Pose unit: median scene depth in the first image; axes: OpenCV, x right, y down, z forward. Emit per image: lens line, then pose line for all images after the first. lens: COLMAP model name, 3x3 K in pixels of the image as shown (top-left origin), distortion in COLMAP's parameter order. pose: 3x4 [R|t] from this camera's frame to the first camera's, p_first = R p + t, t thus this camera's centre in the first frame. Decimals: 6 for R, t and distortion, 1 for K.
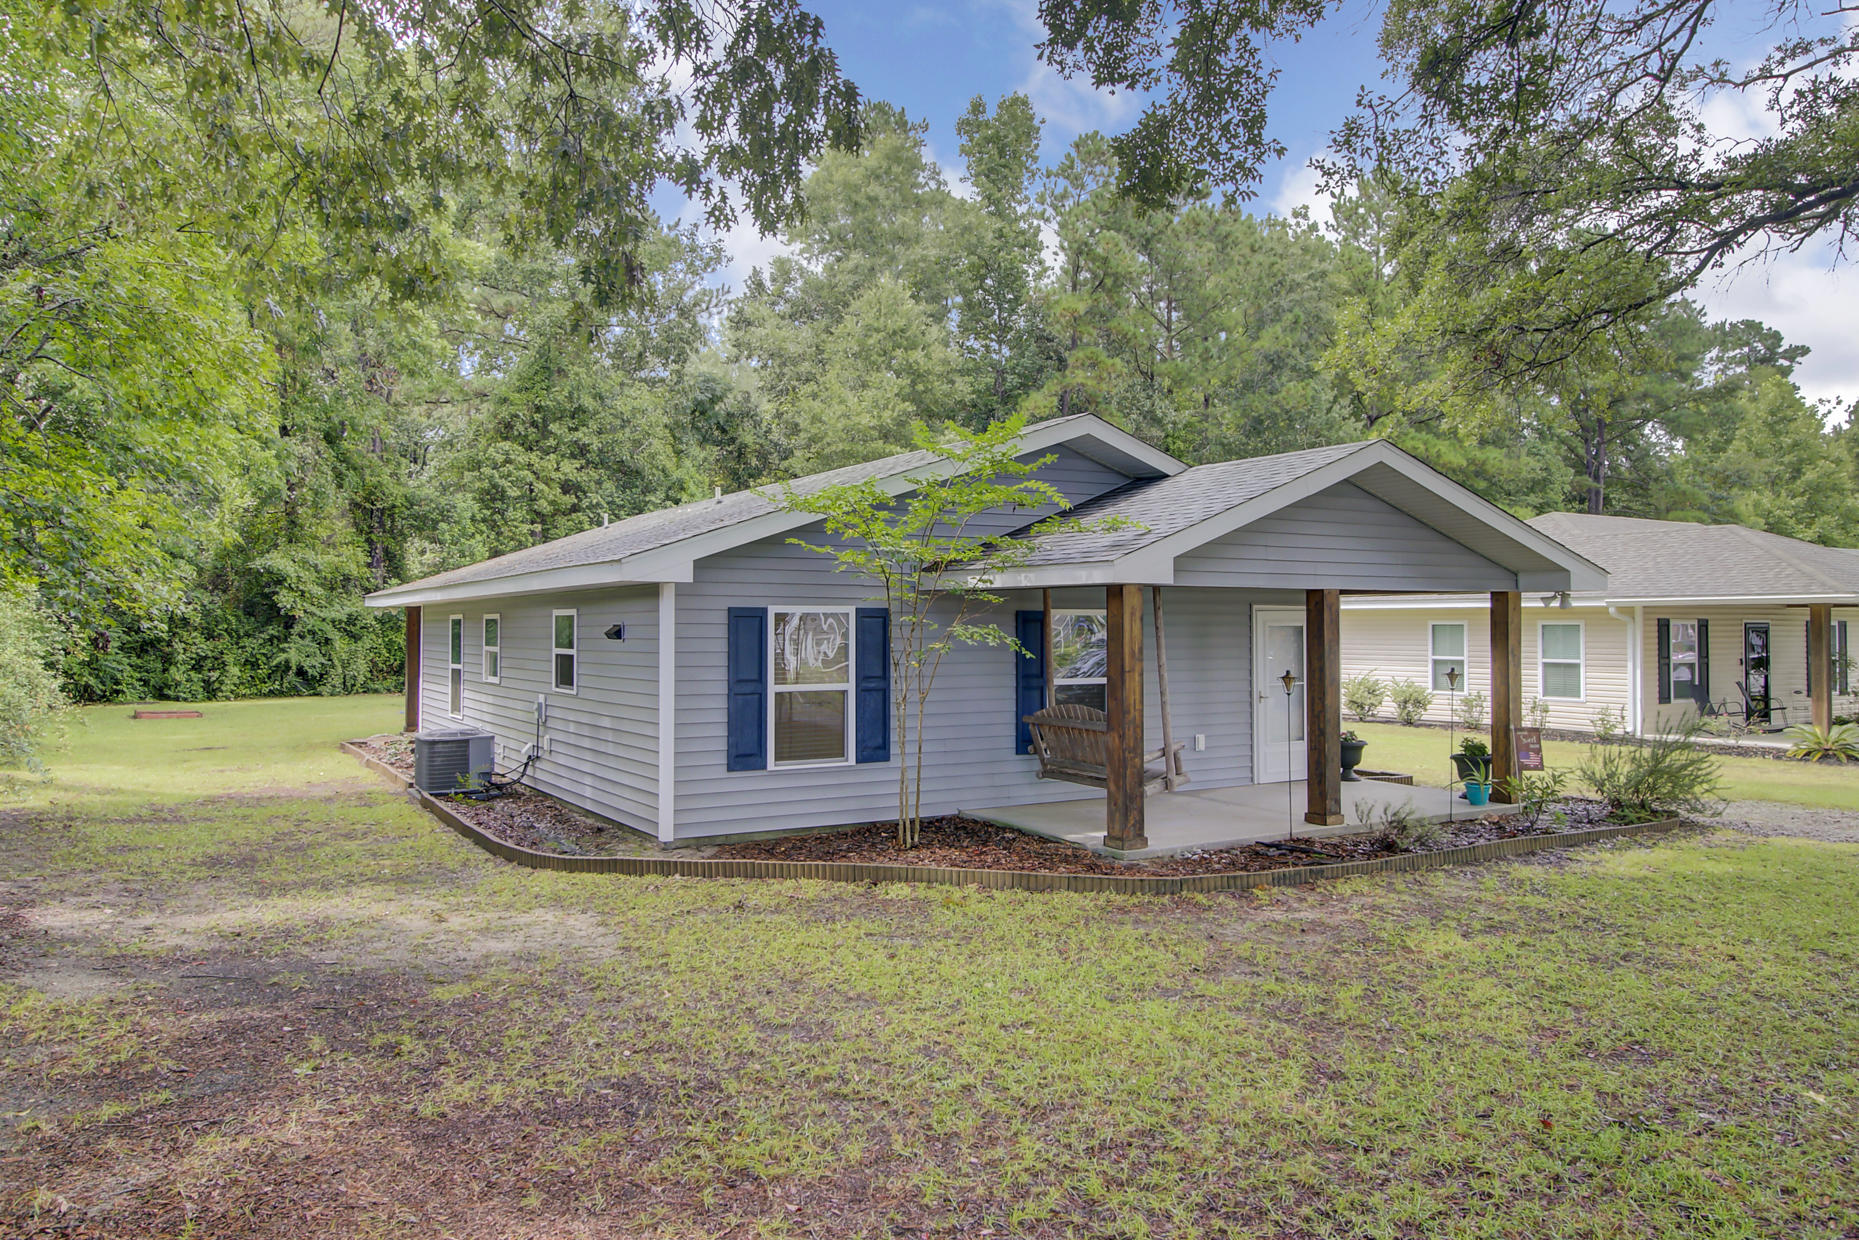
lens RADIAL K [[1254.9, 0, 929.5], [0, 1254.9, 620.0], [0, 0, 1]] dist [0.039464, -0.079184]
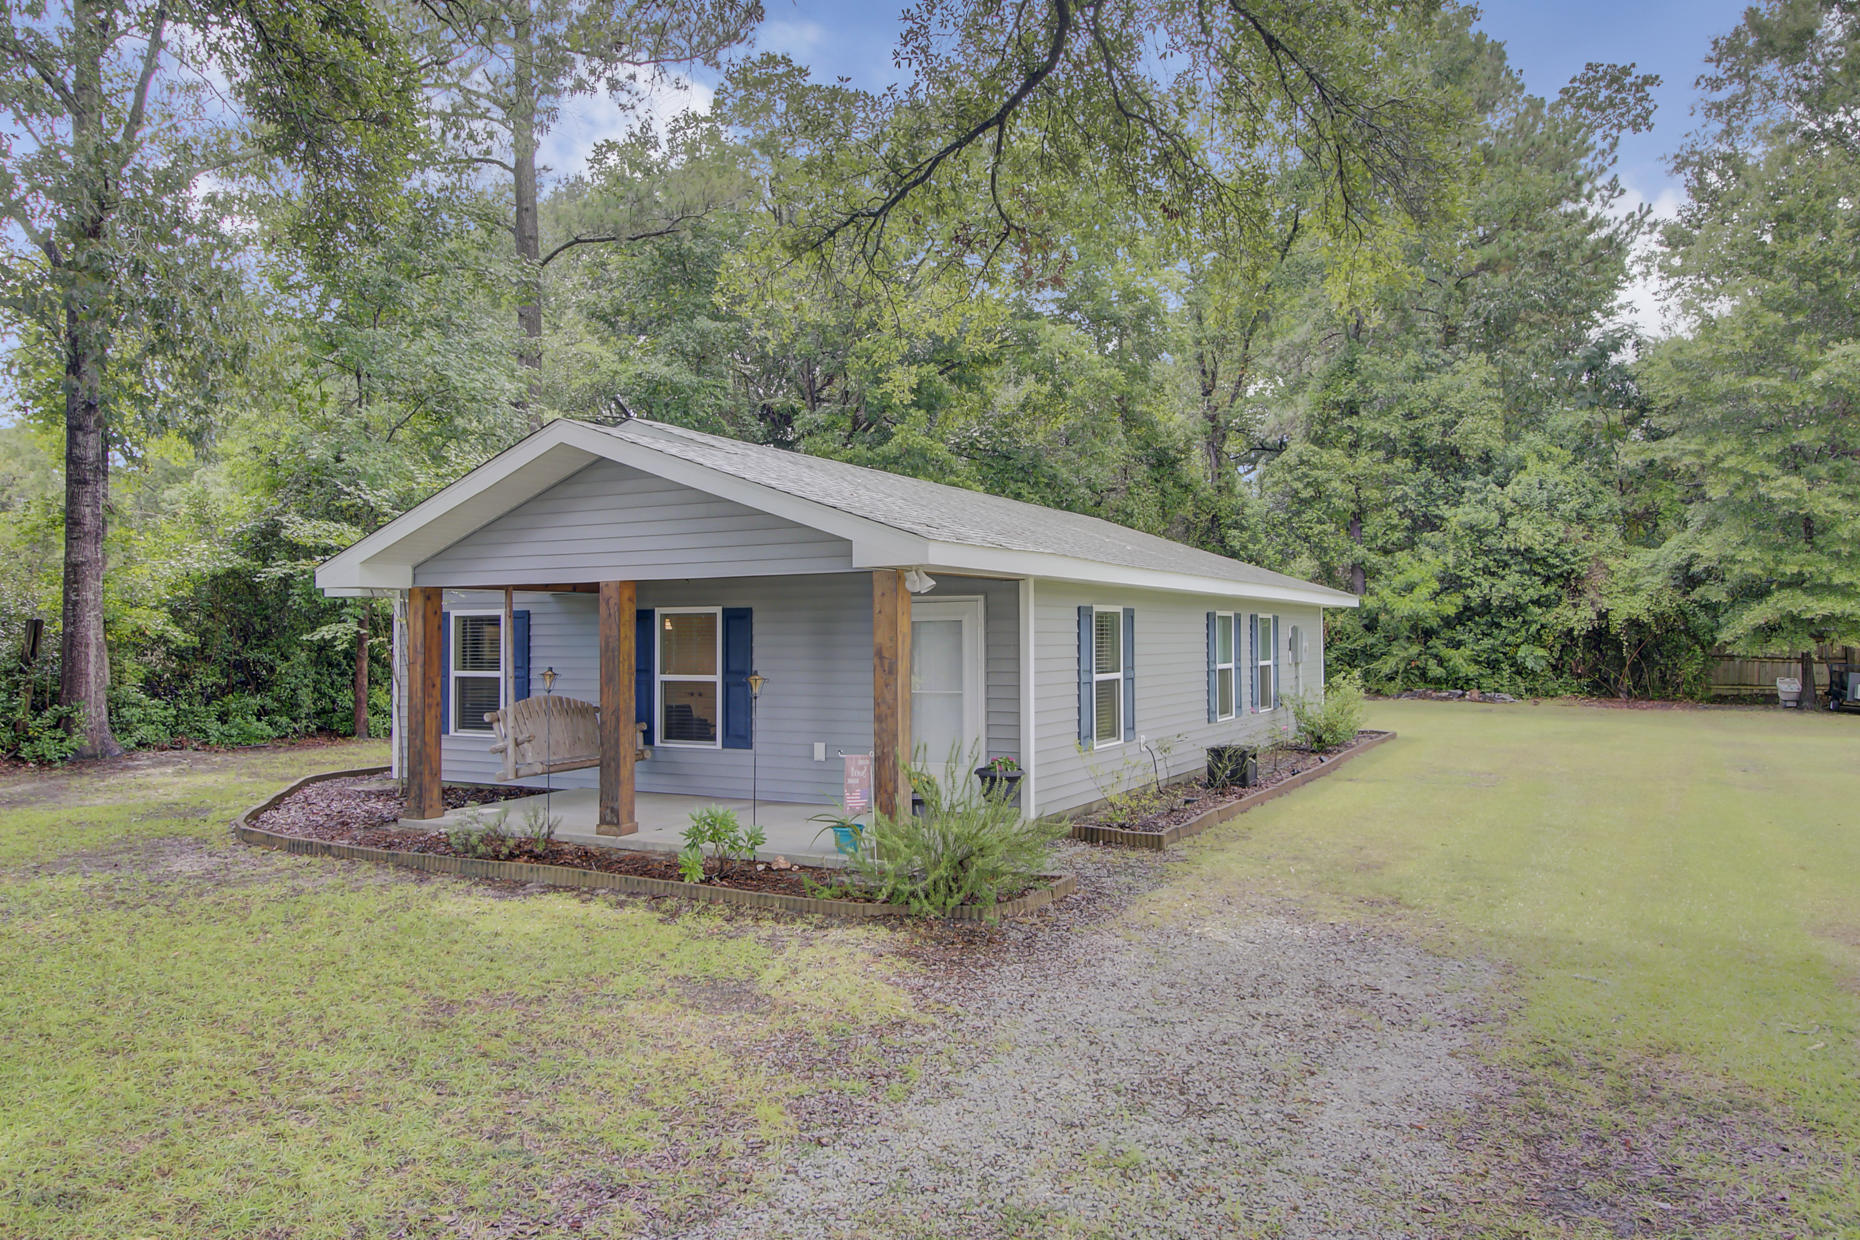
lens RADIAL K [[1255.6, 0, 930.0], [0, 1255.6, 620.0], [0, 0, 1]] dist [0.039464, -0.079184]
pose [[0.512423, -0.011213, -0.858660, 1.216132], [0.010153, 0.999924, -0.006998, 0.012284], [0.858673, -0.005132, 0.512498, 0.722788]]
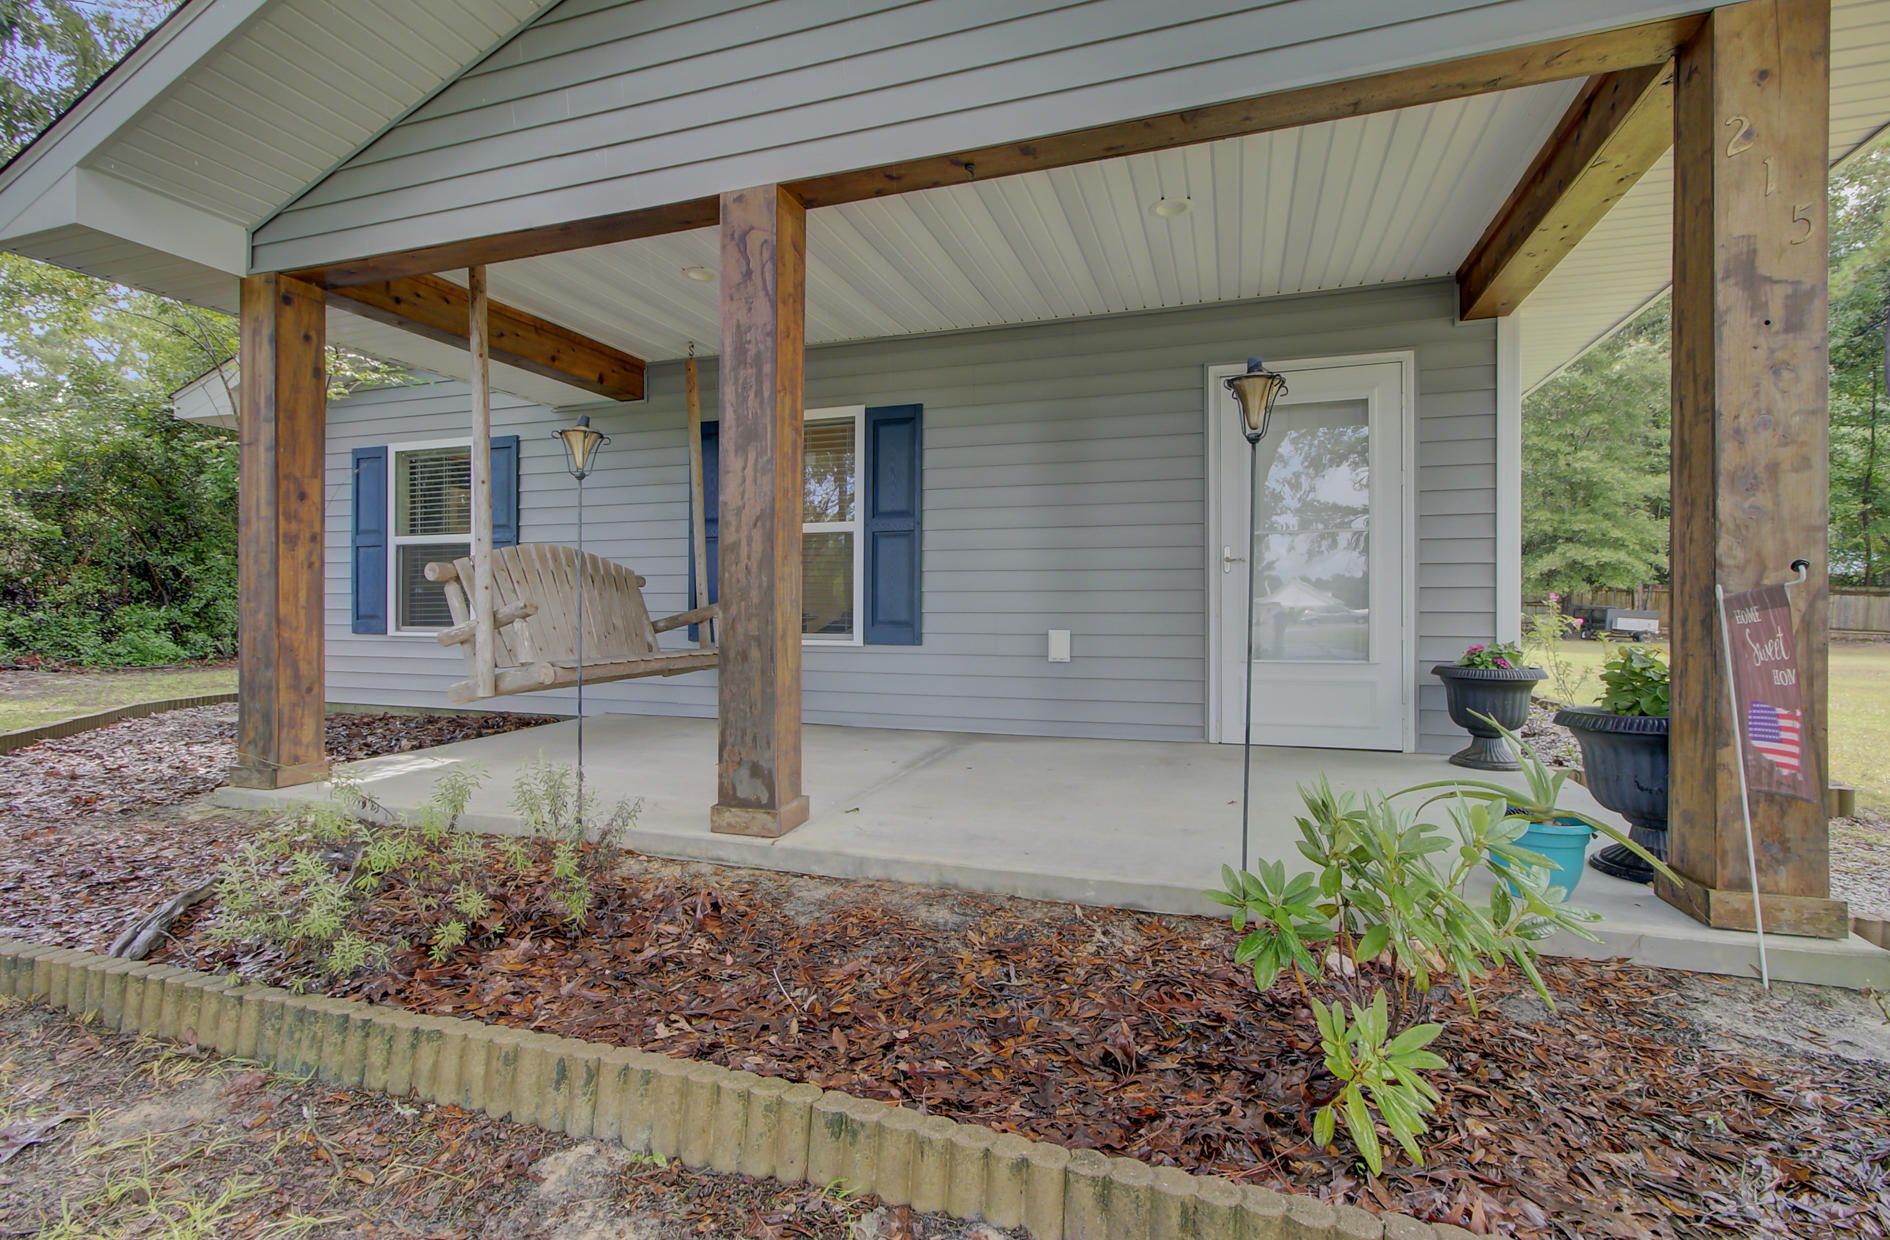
lens RADIAL K [[853.0, 0, 942.1], [0, 853.0, 605.8], [0, 0, 1]] dist [-0.003675, 0.000071]
pose [[0.644962, 0.002294, -0.764211, 0.536432], [0.003995, 0.999972, 0.006374, 0.093040], [0.764204, -0.007164, 0.644935, 0.875728]]
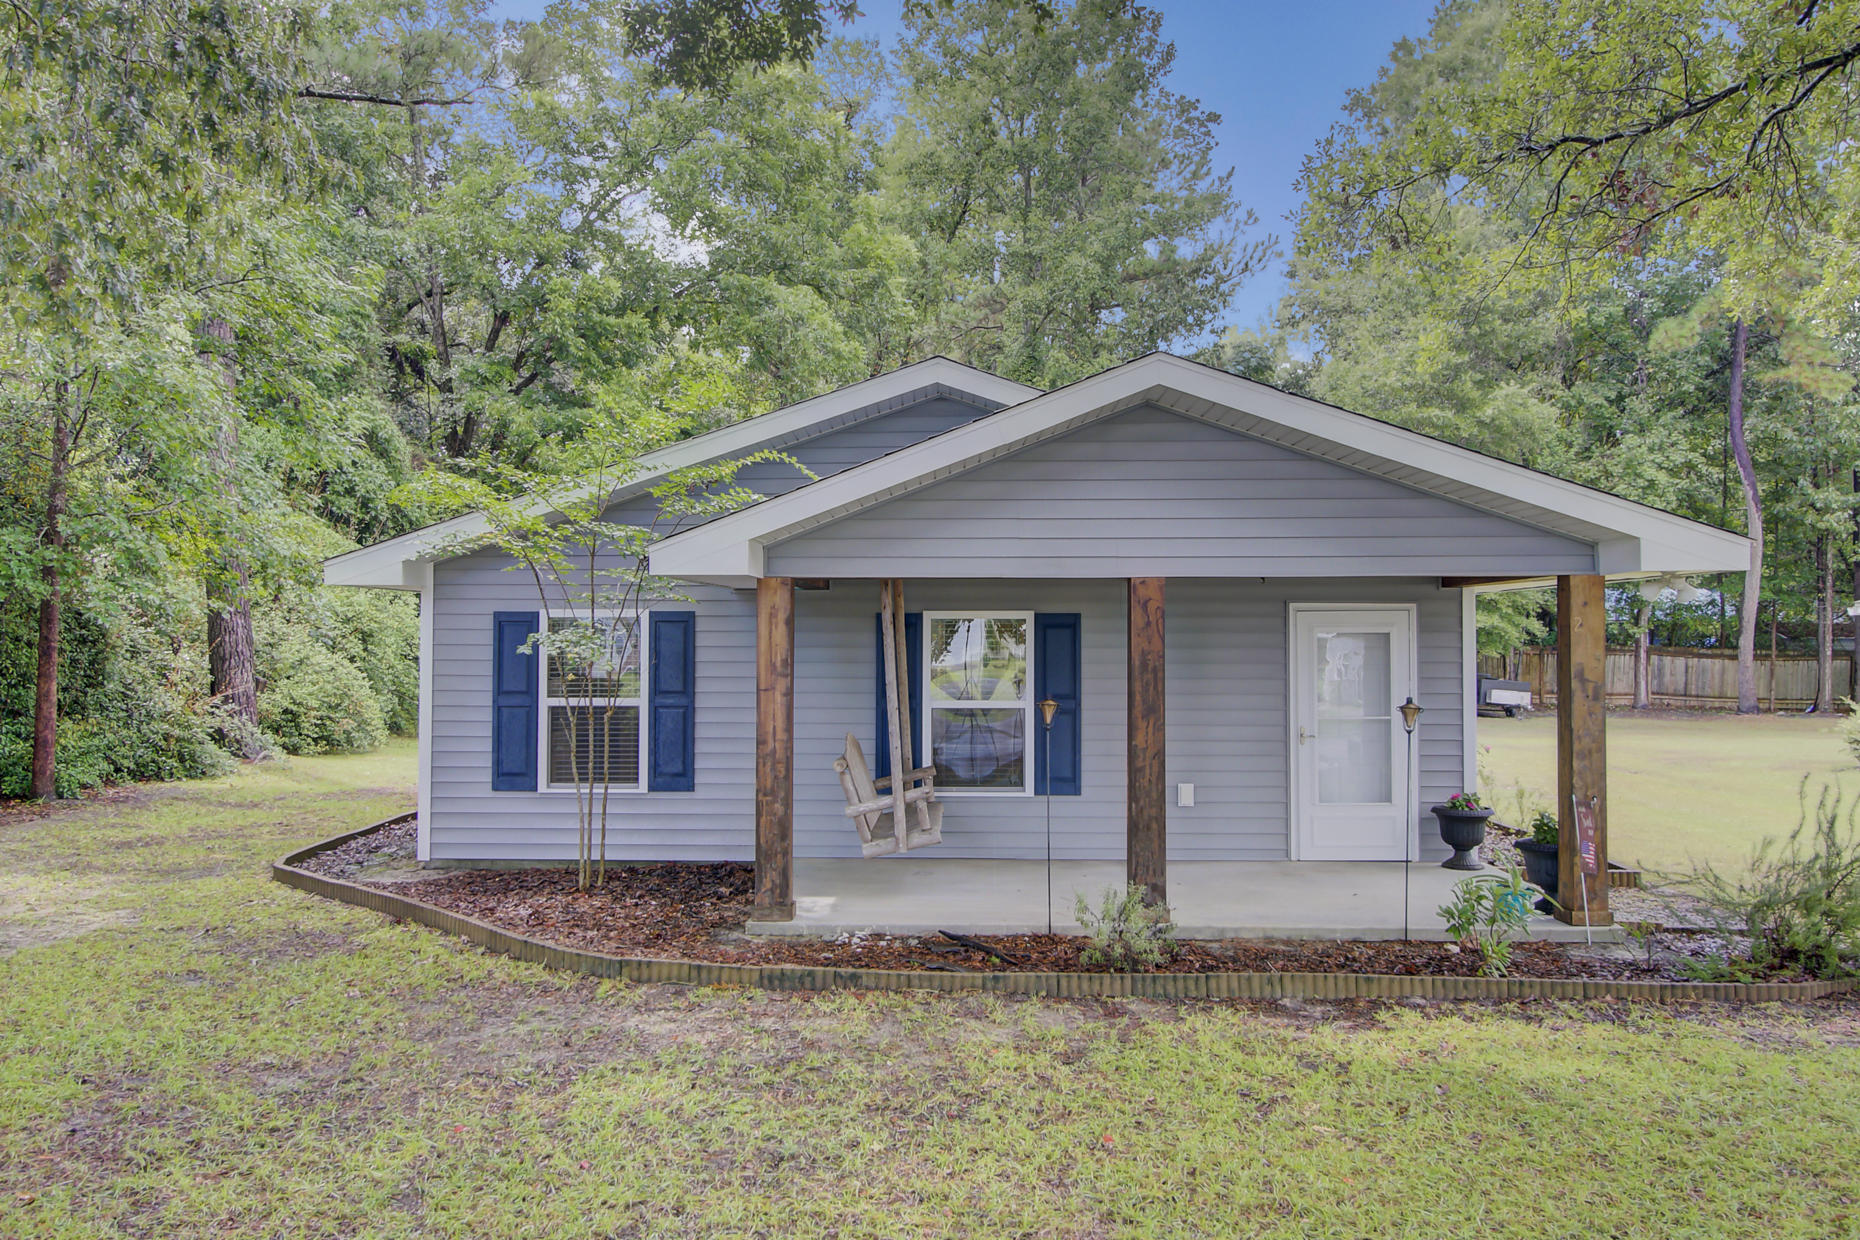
lens RADIAL K [[1382.8, 0, 923.1], [0, 1382.8, 601.2], [0, 0, 1]] dist [-0.003200, -0.001831]
pose [[0.836647, -0.012015, -0.547610, 0.619758], [0.001691, 0.999811, -0.019353, 0.002147], [0.547740, 0.015266, 0.836510, 0.305962]]
